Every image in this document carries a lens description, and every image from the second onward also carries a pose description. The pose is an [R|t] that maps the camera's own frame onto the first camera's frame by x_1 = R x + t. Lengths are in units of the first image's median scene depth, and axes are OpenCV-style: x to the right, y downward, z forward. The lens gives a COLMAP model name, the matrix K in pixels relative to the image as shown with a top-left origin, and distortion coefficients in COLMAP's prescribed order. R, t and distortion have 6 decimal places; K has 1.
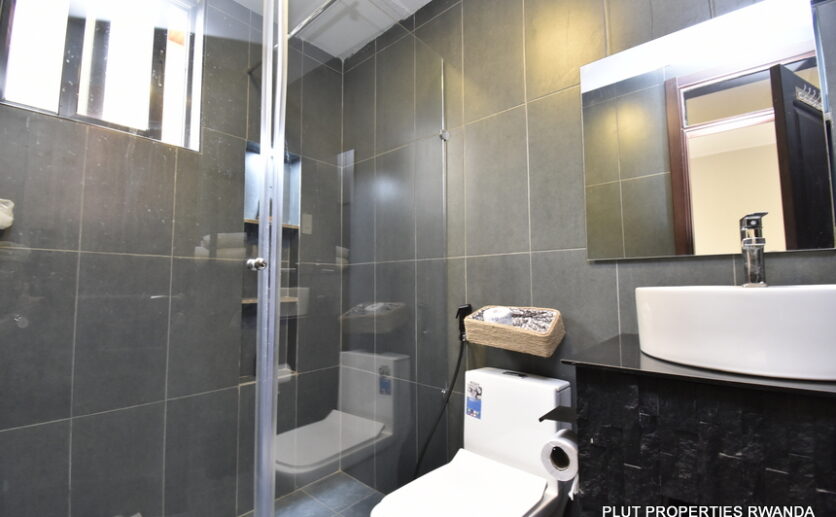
lens RADIAL K [[372.8, 0, 424.6], [0, 372.8, 259.0], [0, 0, 1]] dist [-0.032453, -0.000887]
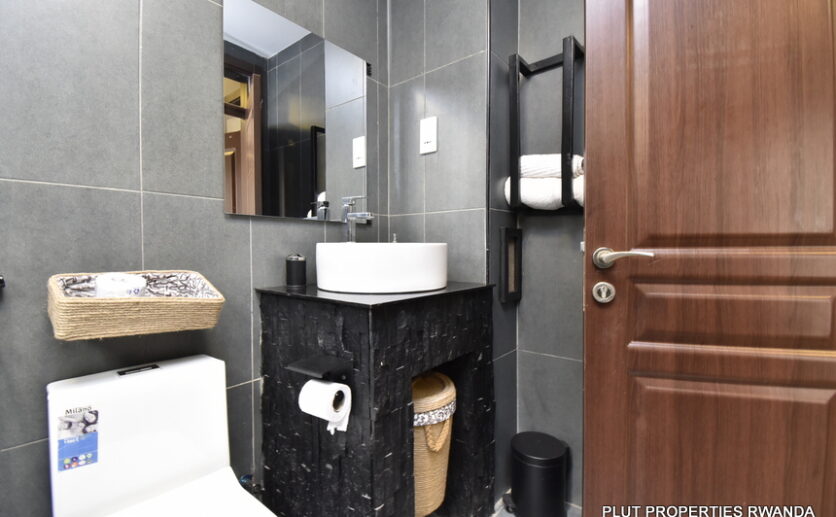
lens RADIAL K [[372.8, 0, 424.6], [0, 372.8, 259.0], [0, 0, 1]] dist [-0.032453, -0.000887]
pose [[-0.059292, -0.023937, 0.997954, -0.445027], [-0.070746, 0.997299, 0.019718, 0.057828], [-0.995731, -0.069432, -0.060825, 0.529012]]
